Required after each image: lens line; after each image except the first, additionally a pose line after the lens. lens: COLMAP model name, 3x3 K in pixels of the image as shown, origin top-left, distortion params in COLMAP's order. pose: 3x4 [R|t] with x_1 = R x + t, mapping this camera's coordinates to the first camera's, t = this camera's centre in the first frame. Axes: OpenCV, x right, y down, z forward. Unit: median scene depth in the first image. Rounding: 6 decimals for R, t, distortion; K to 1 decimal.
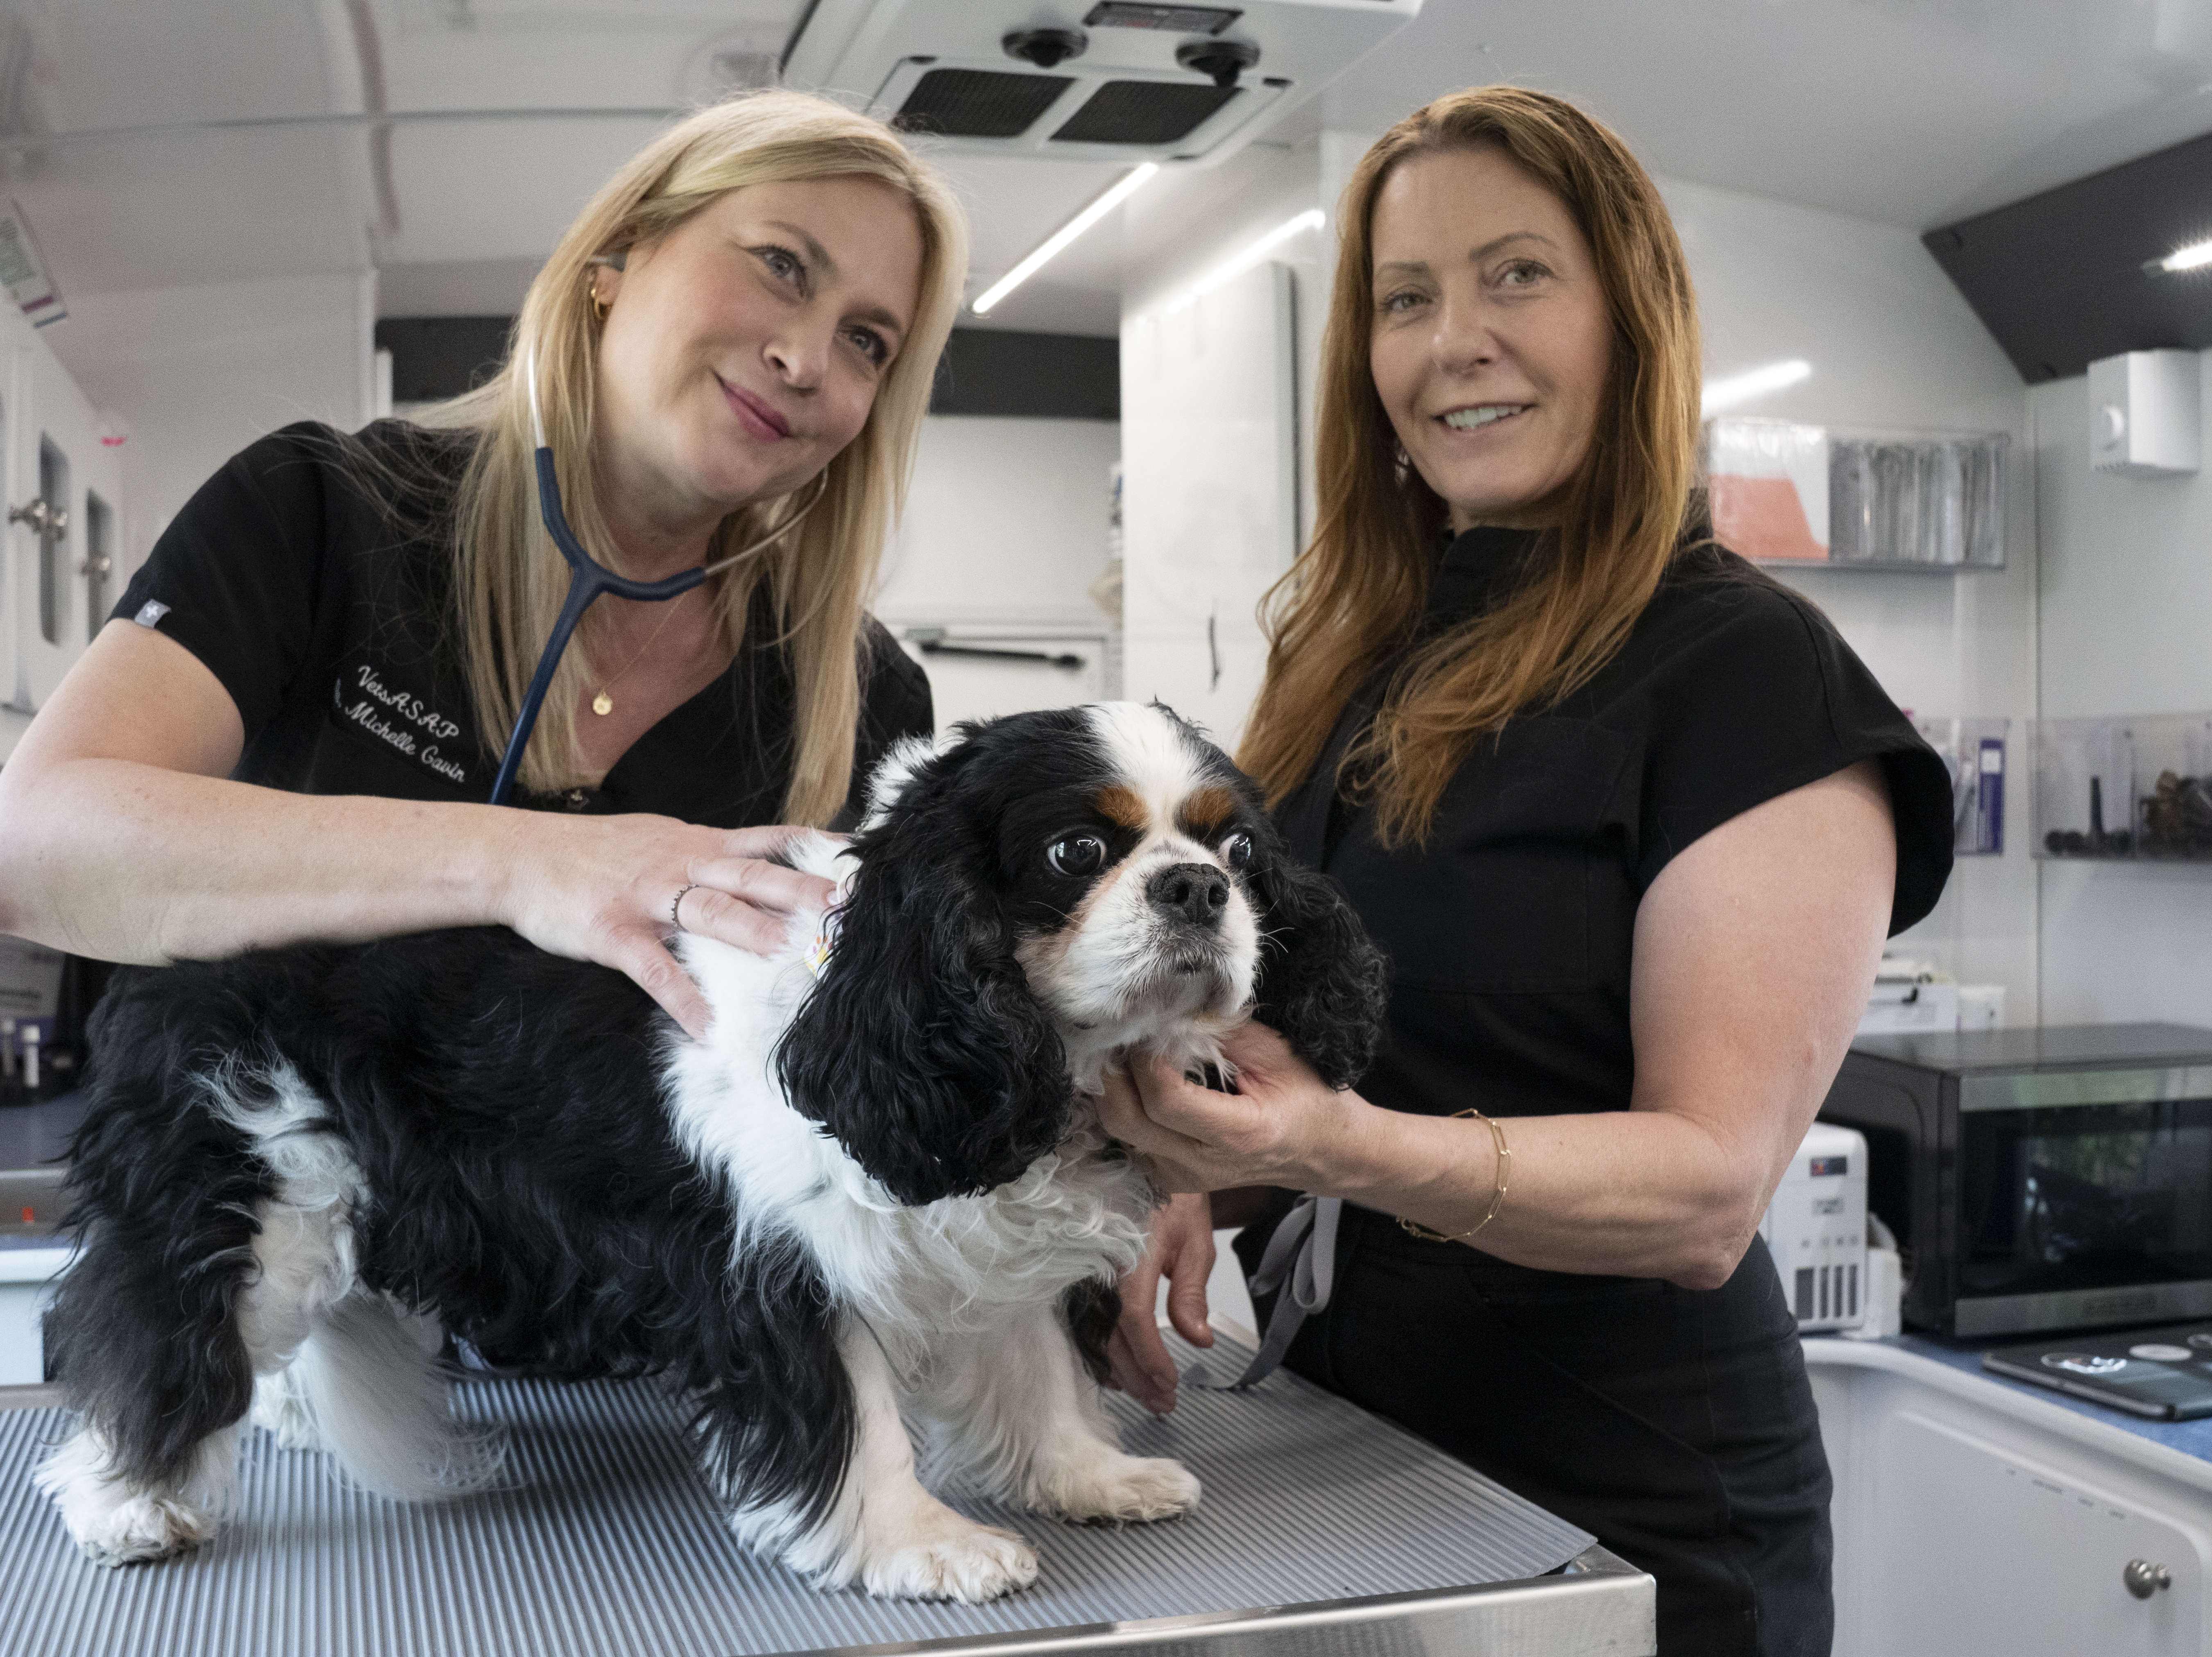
lens RADIAL K [[2602.7, 0, 1087.0], [0, 2602.7, 830.1], [0, 0, 1]] dist [-0.126006, 0.079666]
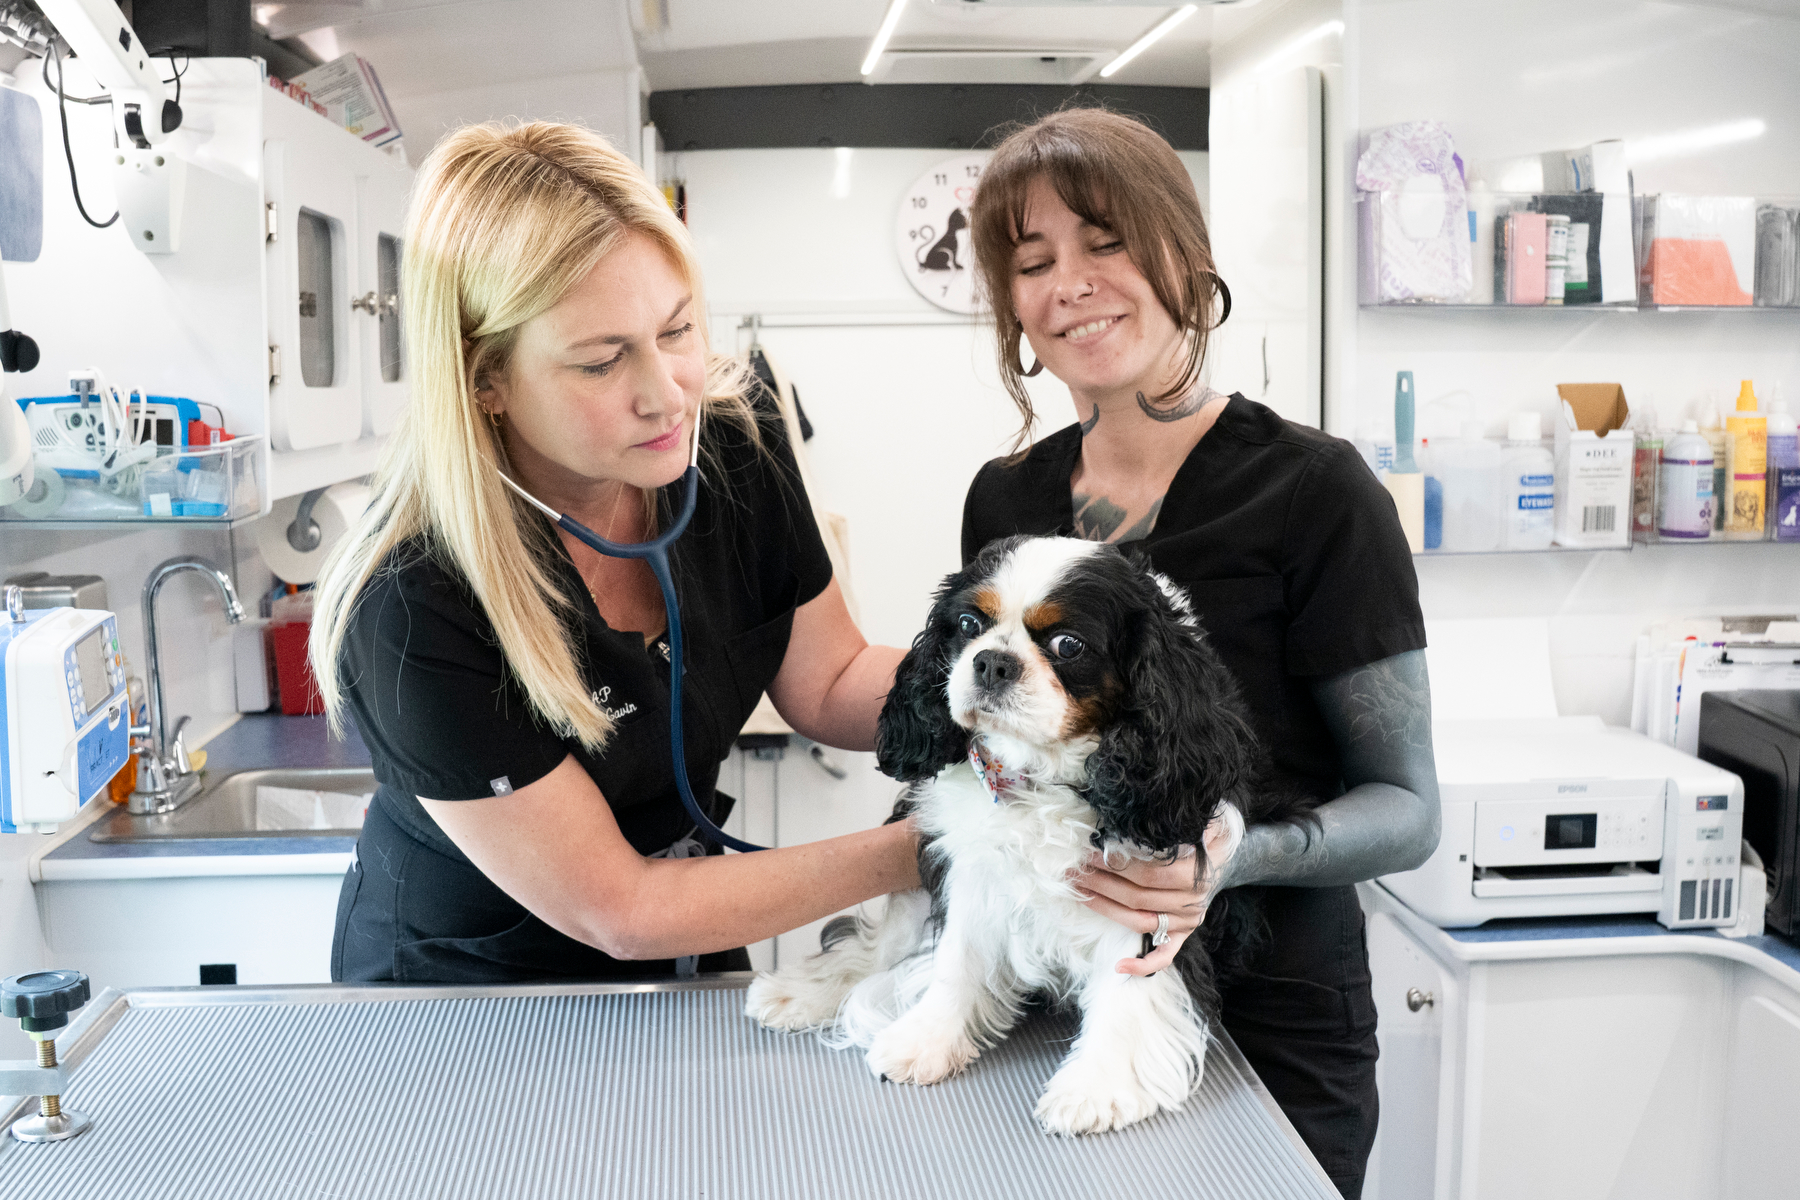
lens RADIAL K [[2014.3, 0, 900.0], [0, 2014.3, 600.0], [0, 0, 1]] dist [-0.146904, 0.141356]
pose [[0.983001, 0.021225, -0.182368, 0.067108], [-0.000869, 0.993822, 0.110983, -0.077670], [0.183597, -0.108938, 0.976947, -0.021883]]
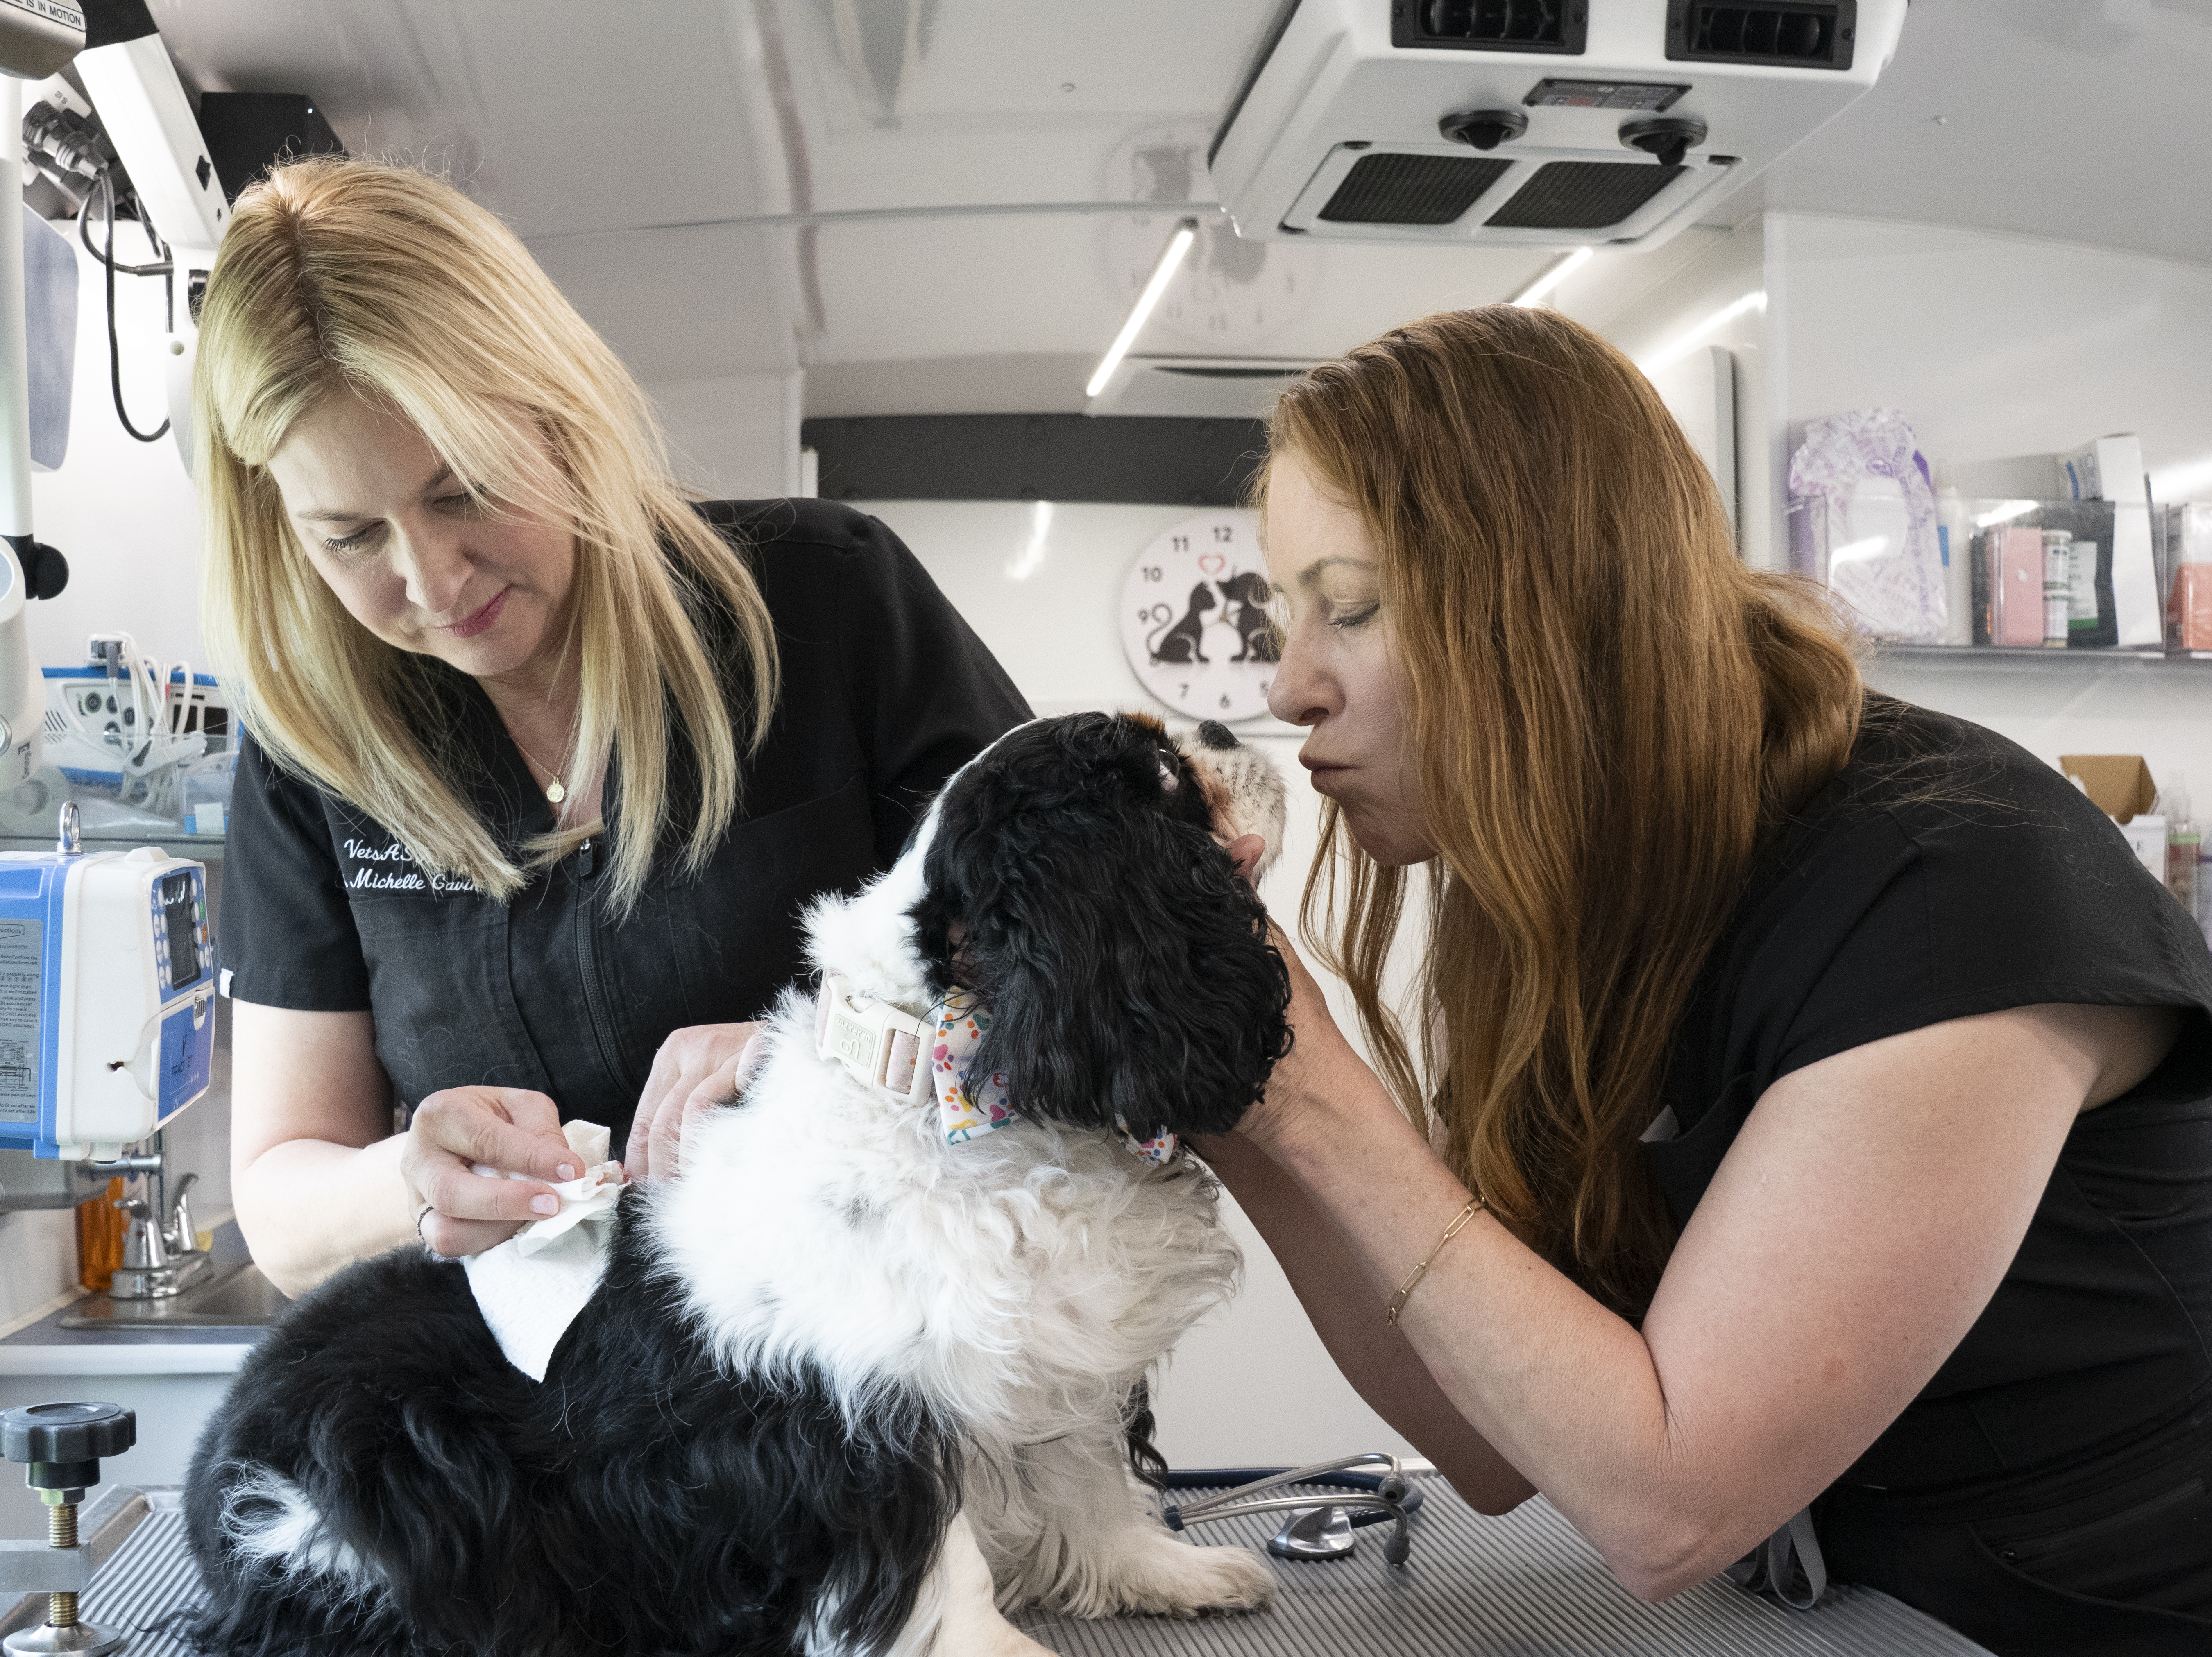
lens RADIAL K [[2602.7, 0, 1087.0], [0, 2602.7, 830.1], [0, 0, 1]] dist [-0.126006, 0.079666]
pose [[0.987905, 0.005461, -0.154966, -0.010558], [-0.011297, 0.999259, -0.036802, -0.001501], [0.154650, 0.038107, 0.987234, 0.023127]]
